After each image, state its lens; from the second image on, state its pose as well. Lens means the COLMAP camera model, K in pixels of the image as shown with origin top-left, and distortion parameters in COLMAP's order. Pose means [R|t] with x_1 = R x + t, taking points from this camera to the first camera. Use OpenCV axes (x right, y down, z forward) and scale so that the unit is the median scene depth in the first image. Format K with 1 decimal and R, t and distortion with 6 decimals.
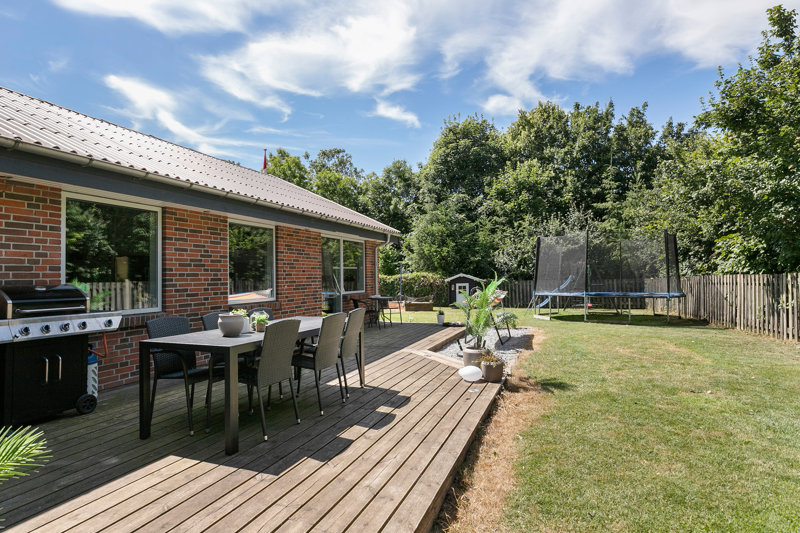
lens RADIAL K [[441.1, 0, 400.0], [0, 441.1, 266.5], [0, 0, 1]] dist [-0.000895, 0.000081]
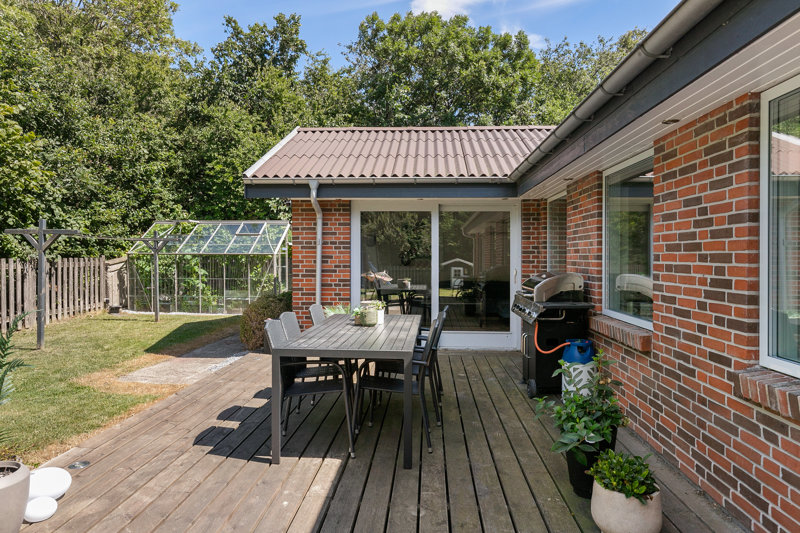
lens RADIAL K [[544.8, 0, 399.3], [0, 544.8, 236.8], [0, 0, 1]] dist [0.000920, -0.000341]
pose [[-0.954182, 0.013560, -0.298921, -0.033769], [0.019616, 0.999658, -0.017268, -0.011107], [0.298584, -0.022340, -0.954122, 1.961581]]
